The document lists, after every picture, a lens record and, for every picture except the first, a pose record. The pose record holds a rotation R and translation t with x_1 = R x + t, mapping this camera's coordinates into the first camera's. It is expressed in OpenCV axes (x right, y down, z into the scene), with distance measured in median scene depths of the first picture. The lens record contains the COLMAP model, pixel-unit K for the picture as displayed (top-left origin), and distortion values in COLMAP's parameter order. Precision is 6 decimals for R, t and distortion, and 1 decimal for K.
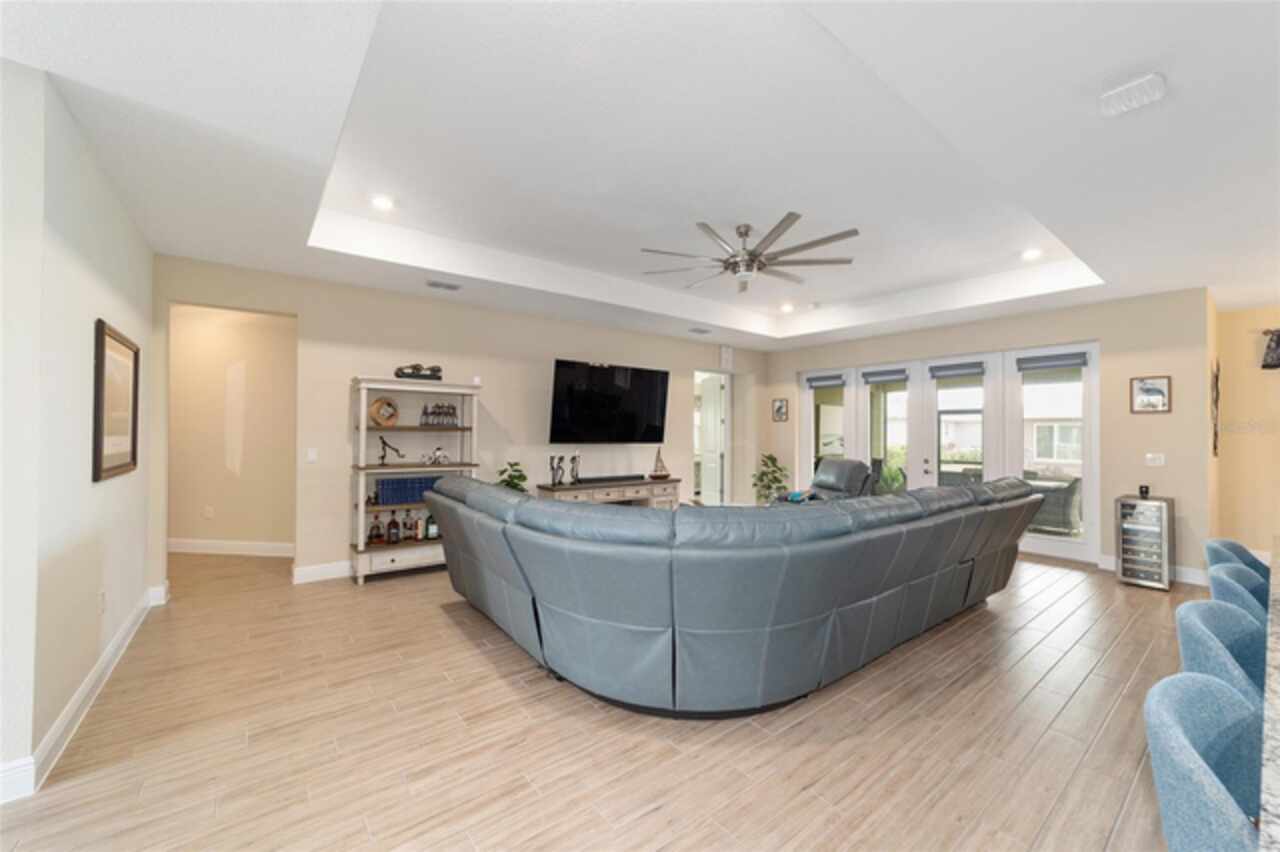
lens RADIAL K [[490.3, 0, 633.8], [0, 490.3, 427.9], [0, 0, 1]] dist [-0.002028, 0.002729]
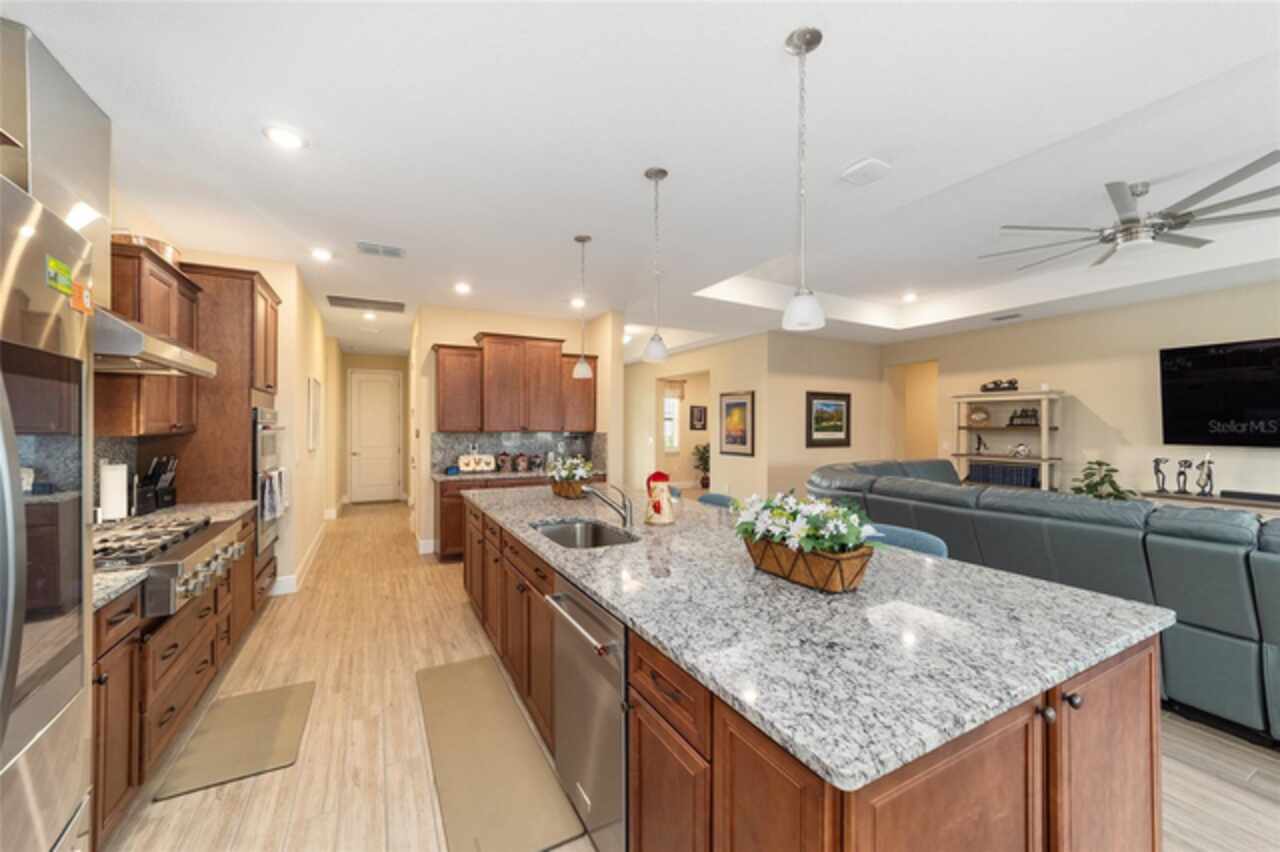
lens RADIAL K [[490.3, 0, 641.8], [0, 490.3, 426.0], [0, 0, 1]] dist [-0.002028, 0.002729]
pose [[-0.161777, -0.011911, -0.986755, 1.005366], [0.005554, 0.999900, -0.012981, 0.006409], [0.986812, -0.007580, -0.161695, 0.252026]]
